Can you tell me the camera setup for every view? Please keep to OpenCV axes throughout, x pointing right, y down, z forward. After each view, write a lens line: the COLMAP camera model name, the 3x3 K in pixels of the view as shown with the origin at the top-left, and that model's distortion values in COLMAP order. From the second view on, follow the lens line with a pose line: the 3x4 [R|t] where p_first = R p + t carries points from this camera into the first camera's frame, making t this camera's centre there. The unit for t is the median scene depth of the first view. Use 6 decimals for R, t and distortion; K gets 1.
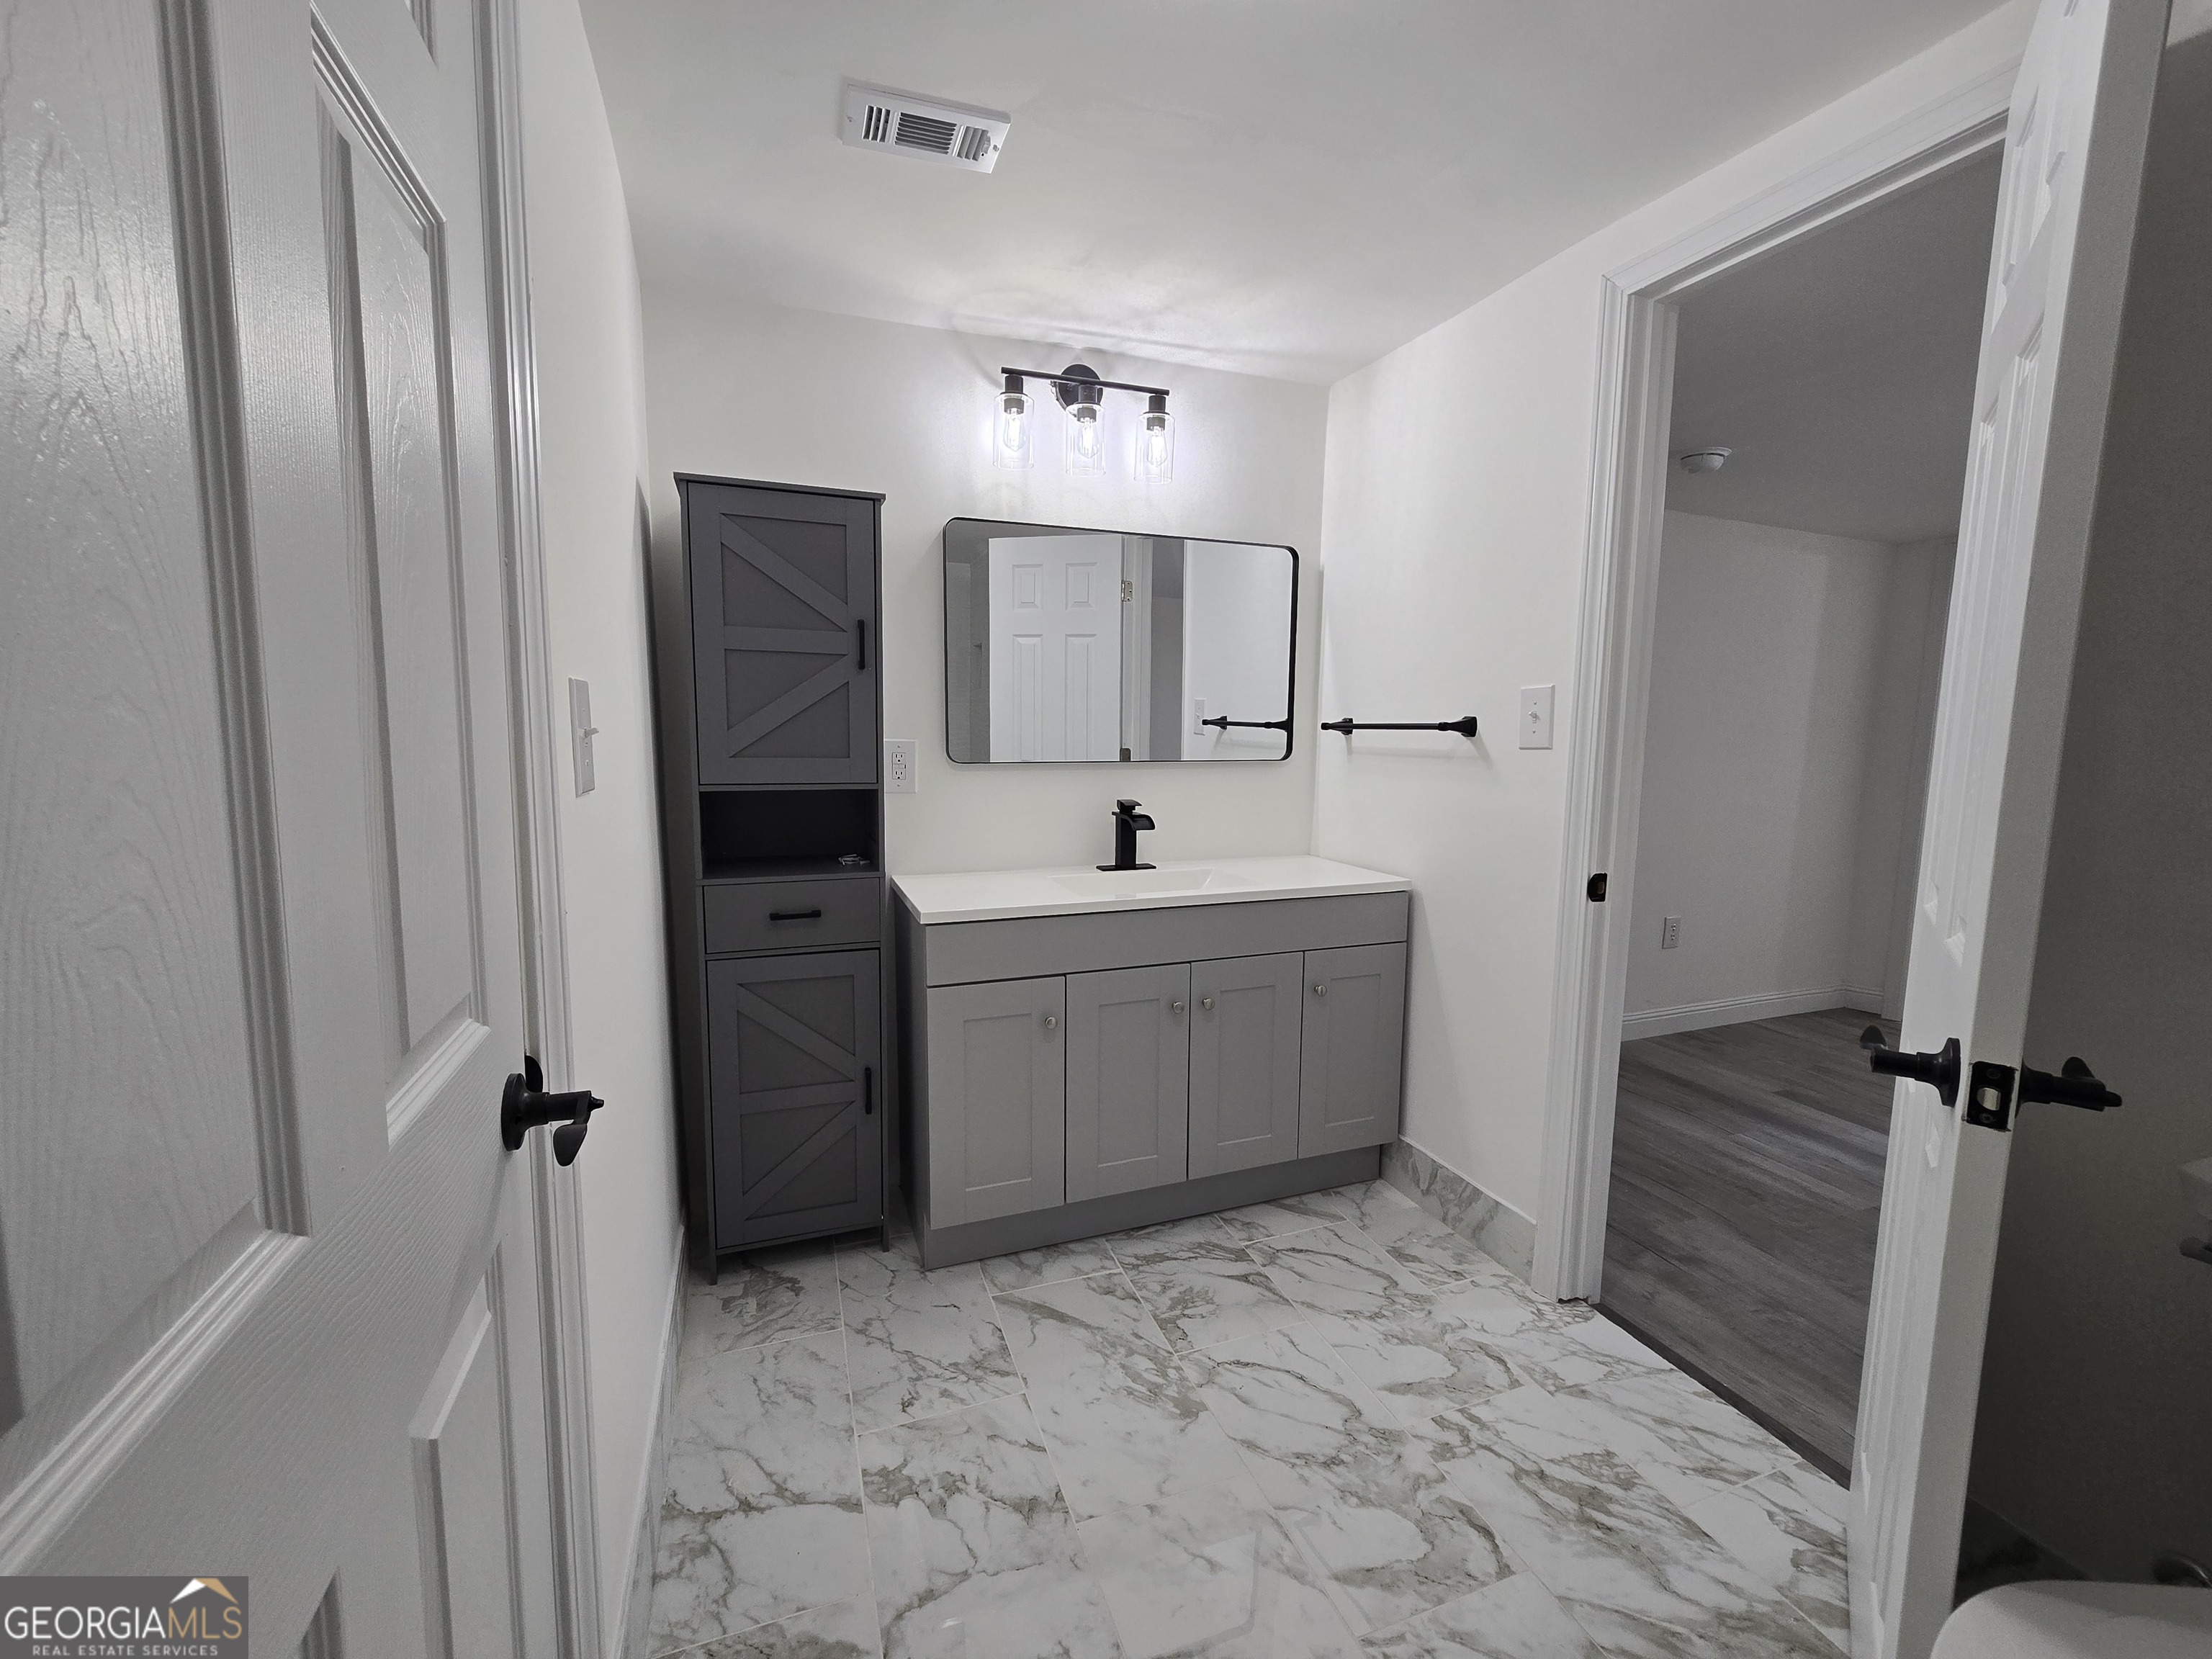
lens RADIAL K [[912.0, 0, 1099.9], [0, 912.0, 853.7], [0, 0, 1]] dist [-0.004568, -0.000947]
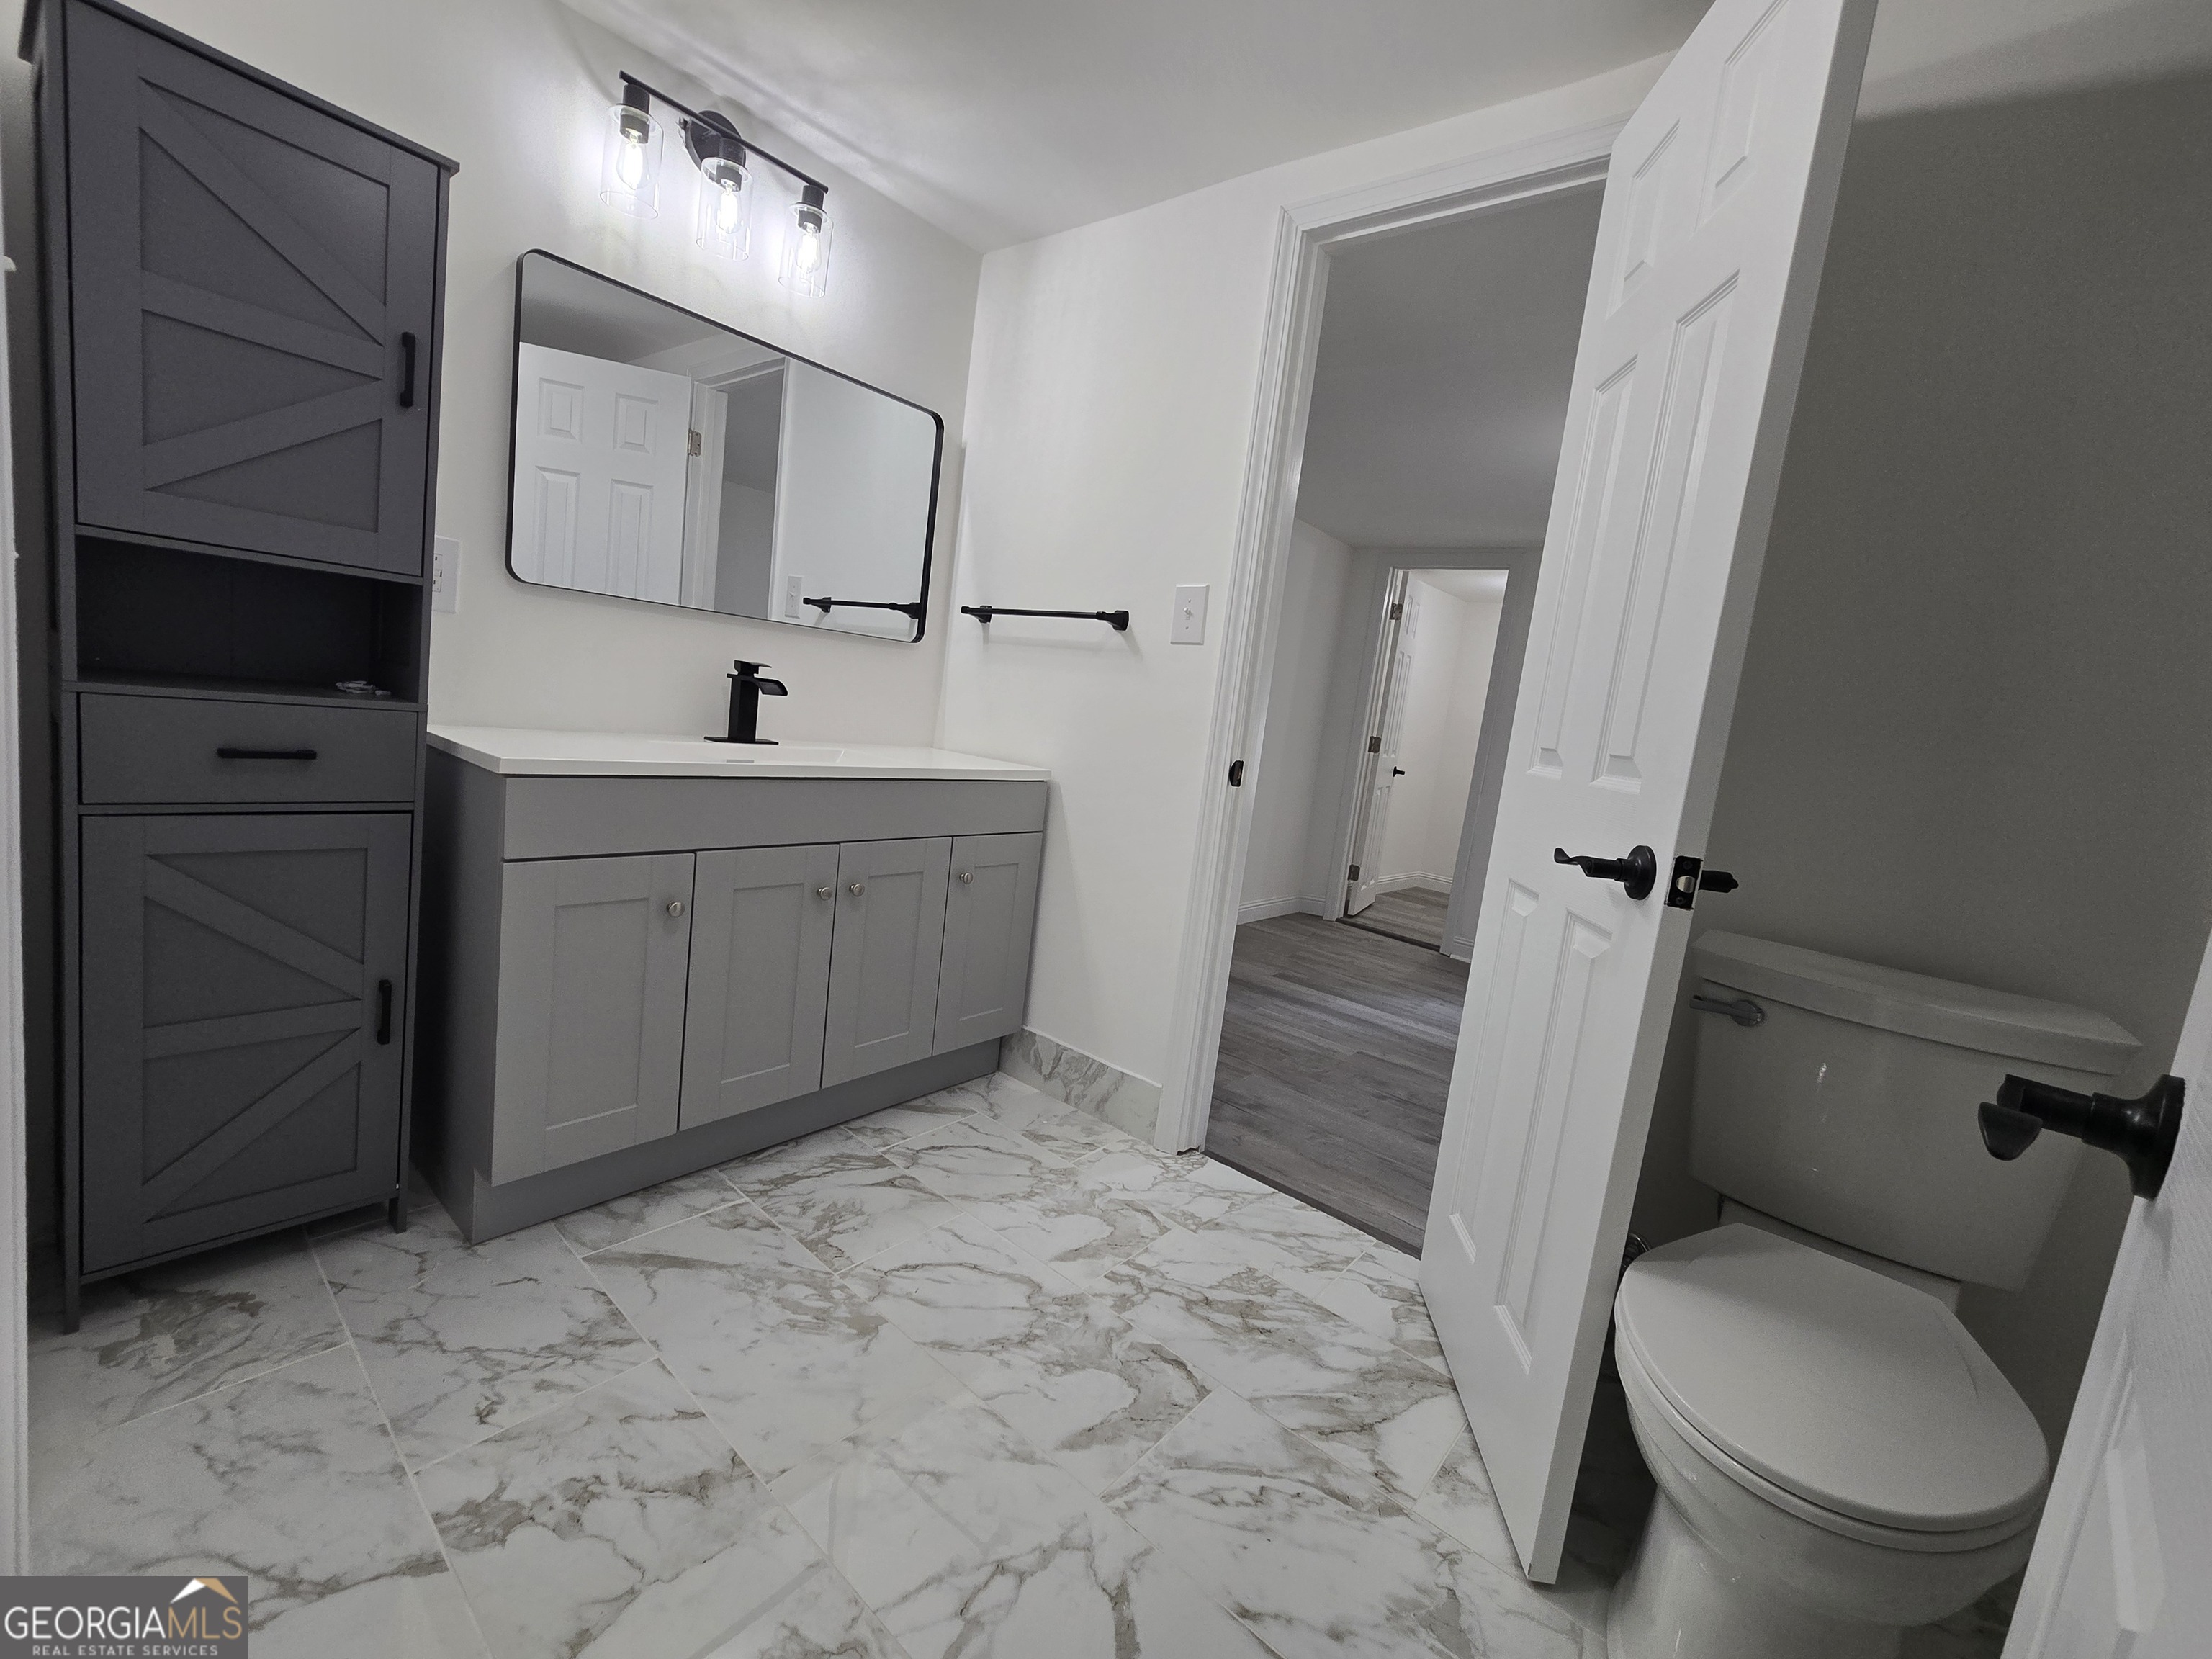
lens RADIAL K [[912.0, 0, 1092.1], [0, 912.0, 828.4], [0, 0, 1]] dist [-0.004568, -0.000947]
pose [[0.864162, 0.028311, 0.502417, -0.142353], [-0.046373, 0.998648, 0.023489, 0.077070], [-0.501072, -0.043596, 0.864307, 0.117080]]
